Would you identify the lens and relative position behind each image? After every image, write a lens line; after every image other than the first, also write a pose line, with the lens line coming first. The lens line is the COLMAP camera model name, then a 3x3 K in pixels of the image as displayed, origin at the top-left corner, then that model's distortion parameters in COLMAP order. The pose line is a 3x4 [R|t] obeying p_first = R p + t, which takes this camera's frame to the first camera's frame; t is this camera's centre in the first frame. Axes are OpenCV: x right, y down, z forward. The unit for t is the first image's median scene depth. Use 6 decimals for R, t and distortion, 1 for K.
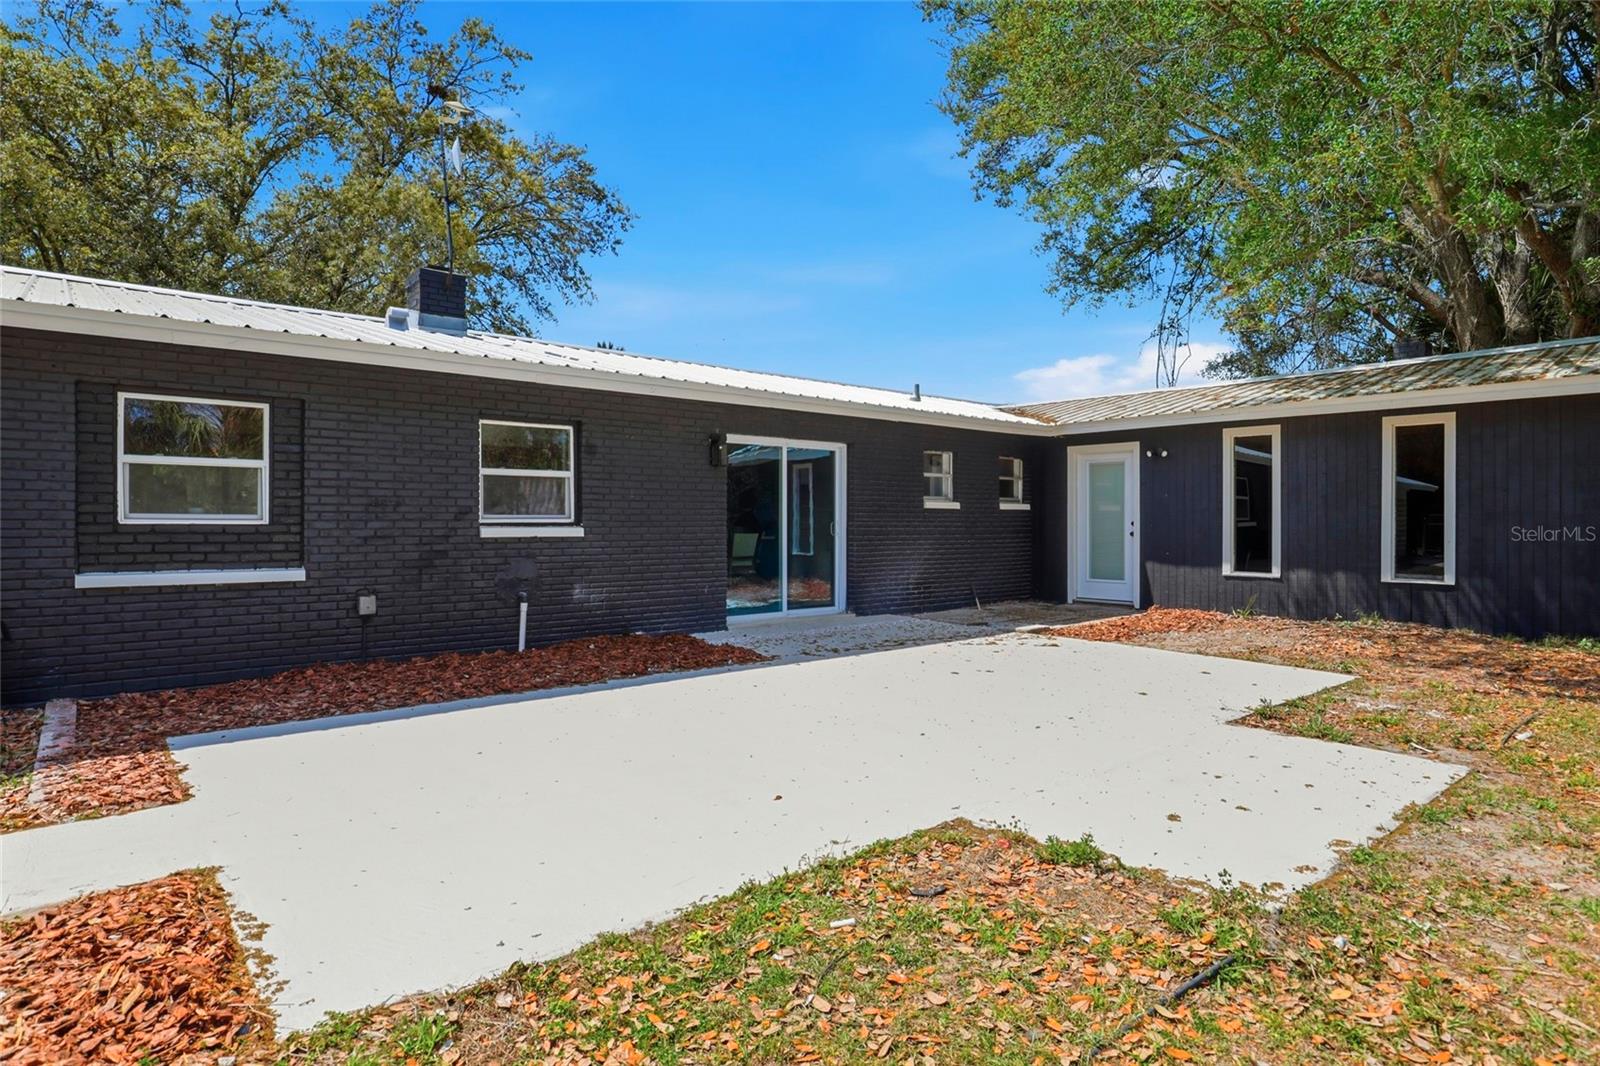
lens RADIAL K [[884.5, 0, 811.9], [0, 884.5, 524.9], [0, 0, 1]] dist [-0.011467, 0.000647]
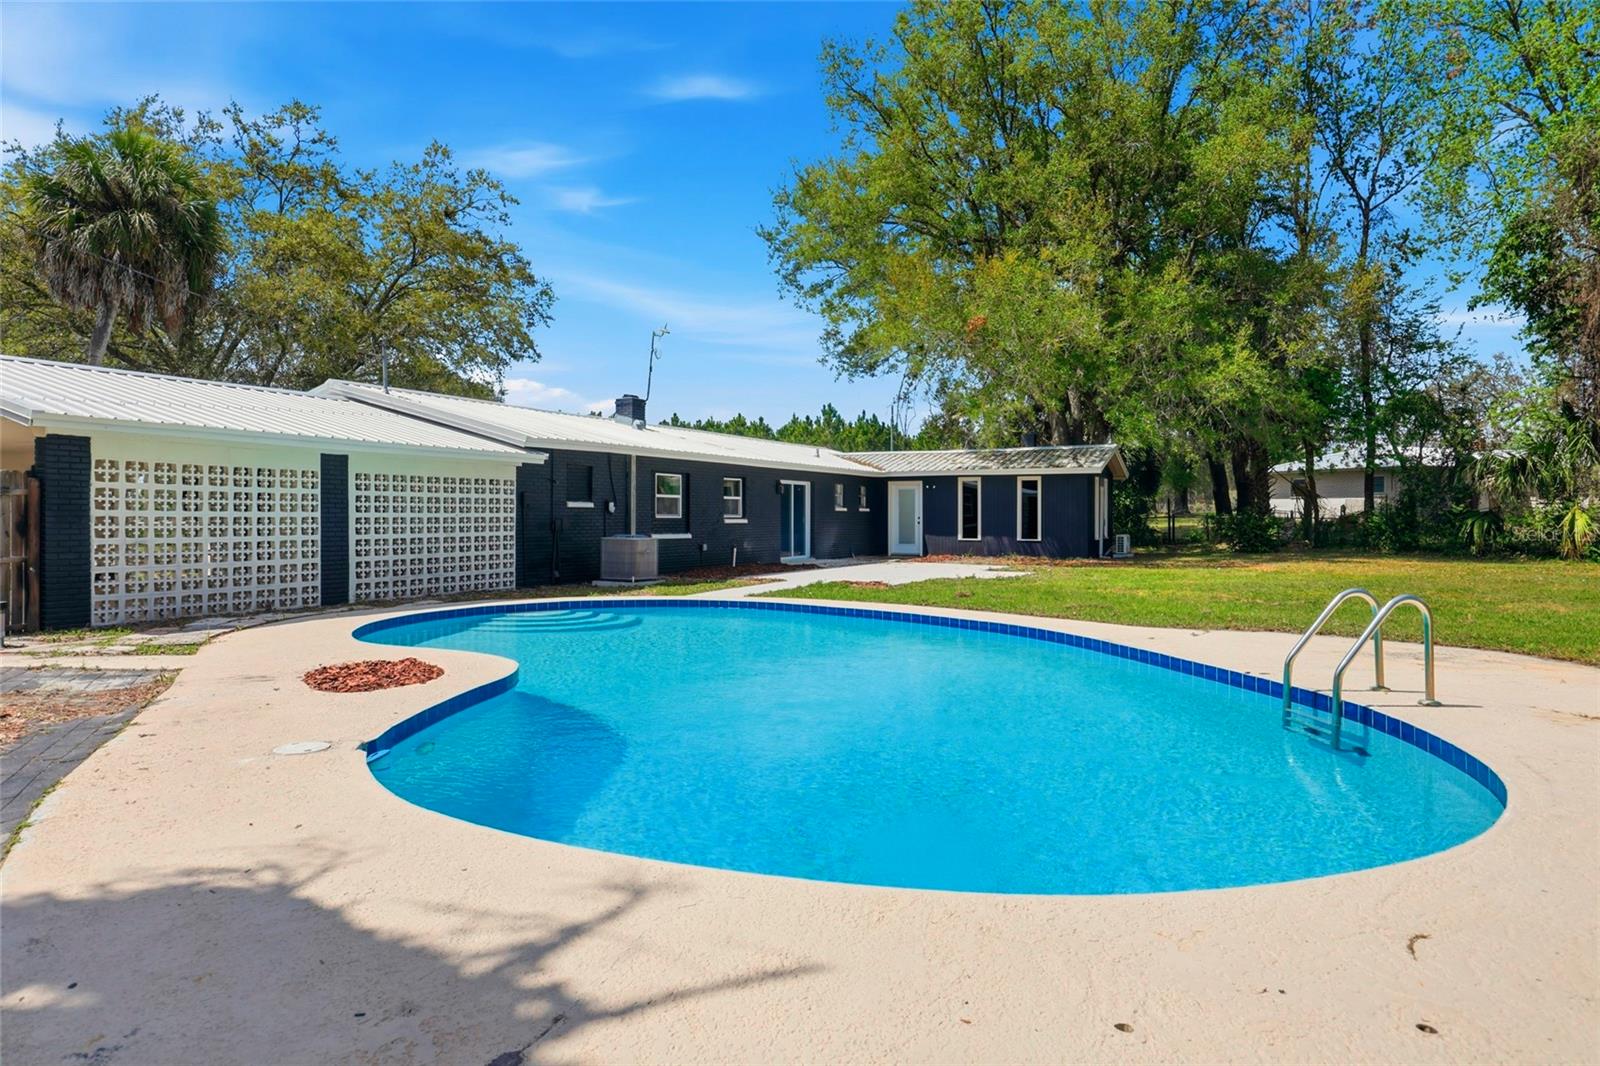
lens RADIAL K [[964.3, 0, 805.1], [0, 964.3, 522.0], [0, 0, 1]] dist [-0.004325, -0.000928]
pose [[0.934312, -0.000534, 0.356455, -0.839895], [-0.000814, 0.999993, 0.003634, 0.000477], [-0.356454, -0.003685, 0.934306, -1.266503]]
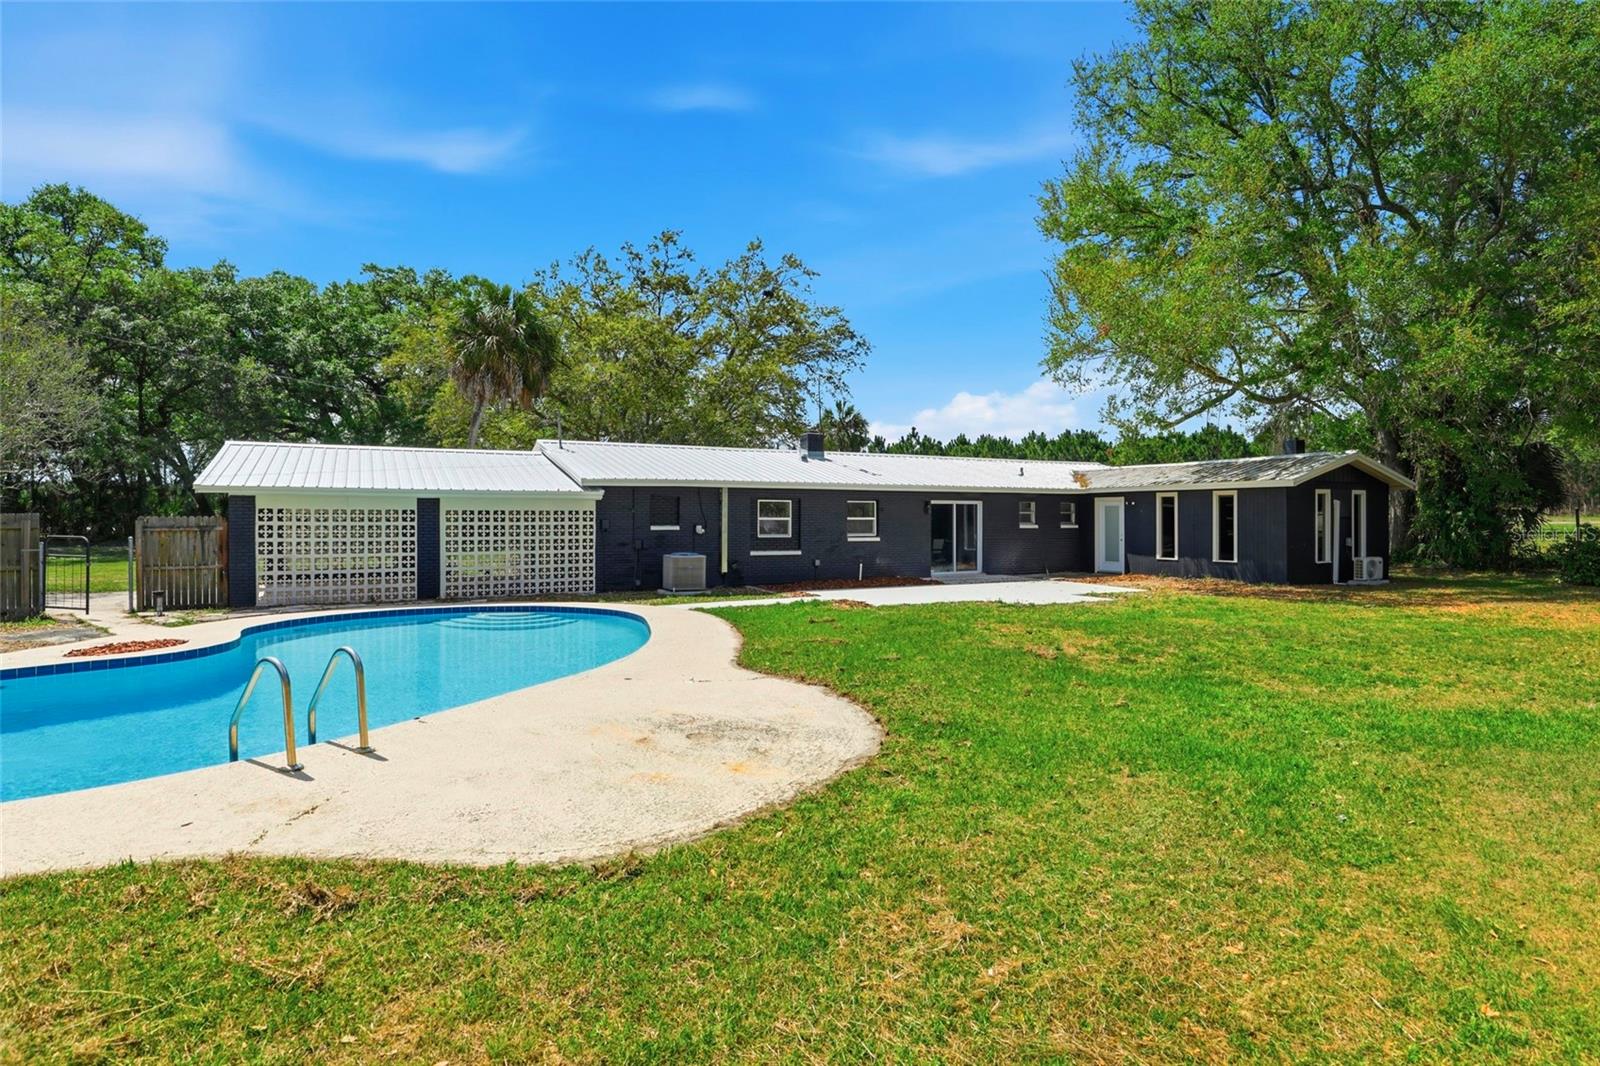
lens RADIAL K [[836.2, 0, 798.0], [0, 836.2, 532.7], [0, 0, 1]] dist [-0.021719, -0.000181]
pose [[0.969994, 0.002251, -0.243117, 0.103924], [0.000405, 0.999941, 0.010871, -0.032516], [0.243128, -0.010643, 0.969936, -1.261735]]
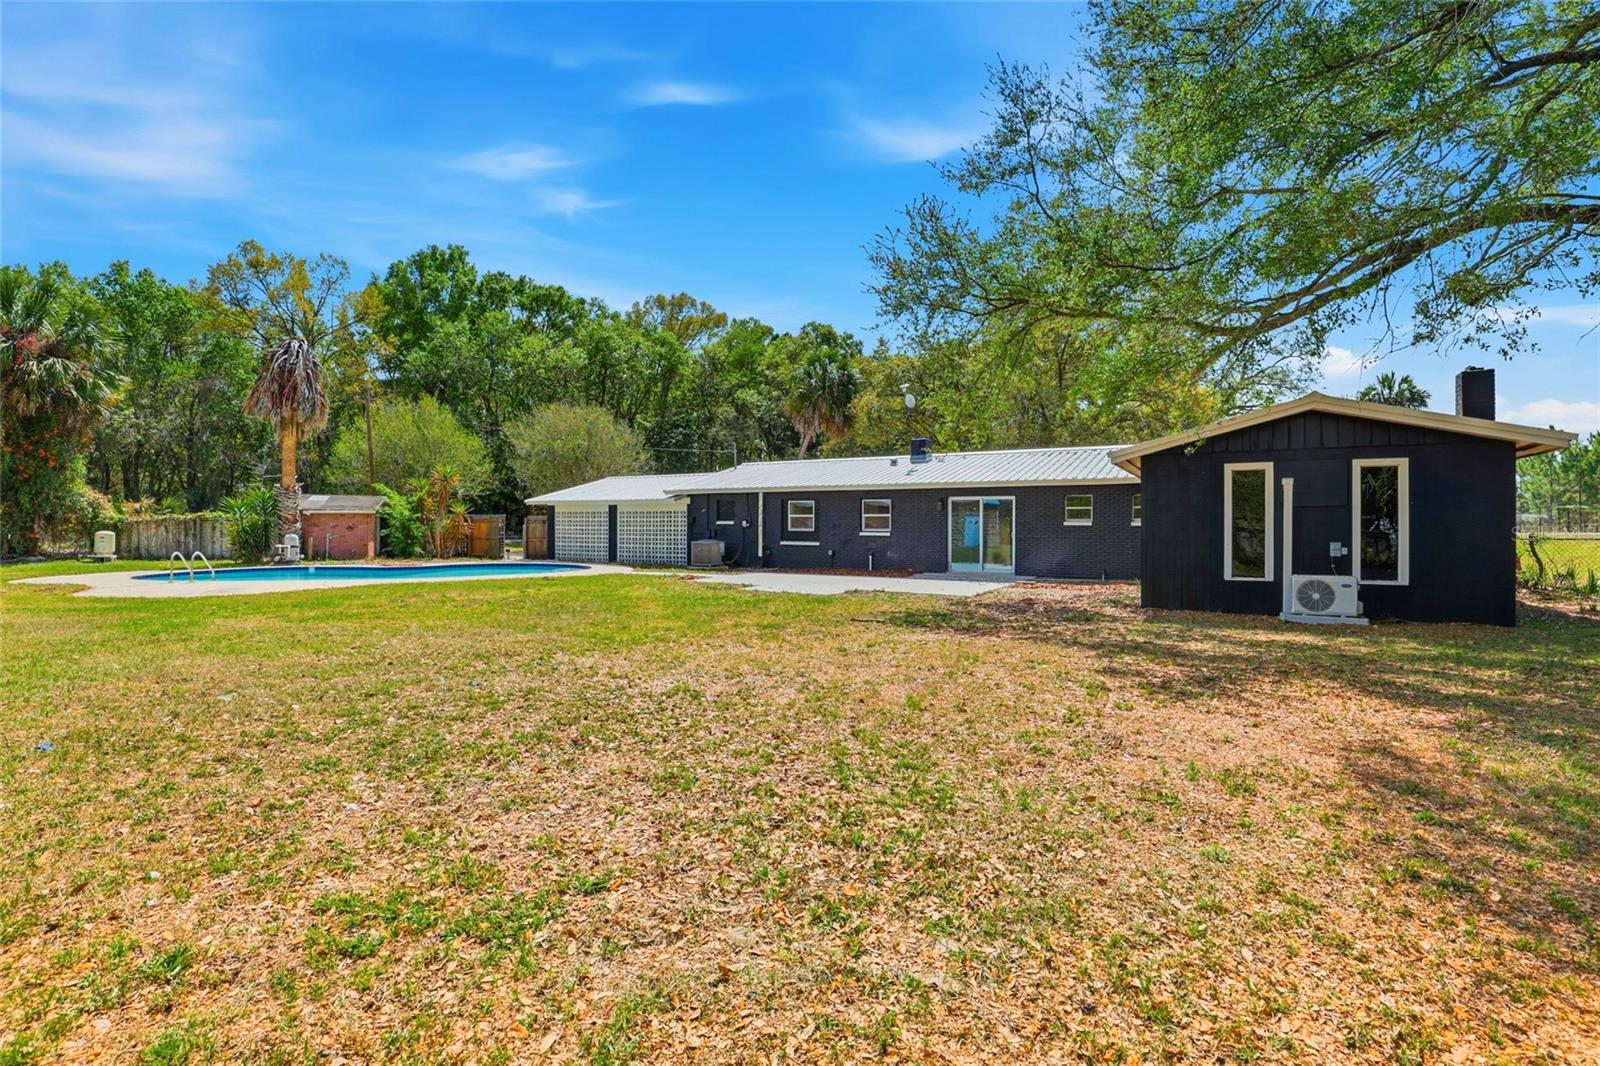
lens RADIAL K [[738.2, 0, 802.2], [0, 738.2, 532.6], [0, 0, 1]] dist [-0.031592, -0.000315]
pose [[0.313935, 0.012931, -0.949356, 1.598781], [-0.003602, 0.999916, 0.012428, -0.021700], [0.949438, -0.000482, 0.313955, -0.069101]]
